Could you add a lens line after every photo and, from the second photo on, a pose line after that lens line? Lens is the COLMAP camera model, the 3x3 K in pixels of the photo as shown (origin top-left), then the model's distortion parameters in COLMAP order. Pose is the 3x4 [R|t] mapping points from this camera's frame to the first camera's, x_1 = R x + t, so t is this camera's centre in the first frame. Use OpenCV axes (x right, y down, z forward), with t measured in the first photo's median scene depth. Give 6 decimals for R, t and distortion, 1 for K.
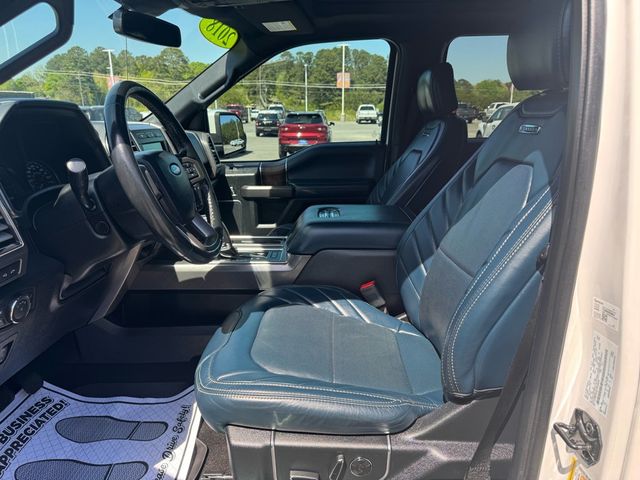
lens RADIAL K [[458.7, 0, 321.7], [0, 458.7, 242.4], [0, 0, 1]] dist [0.006592, -0.003597]
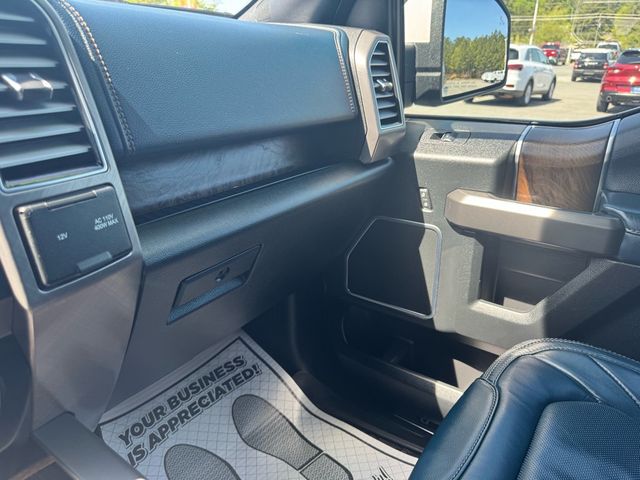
lens RADIAL K [[458.7, 0, 321.7], [0, 458.7, 242.4], [0, 0, 1]] dist [0.006592, -0.003597]
pose [[0.816677, 0.222842, -0.532334, -0.008855], [-0.160901, 0.973784, 0.160794, -0.019204], [0.554210, -0.045664, 0.831123, 0.099629]]
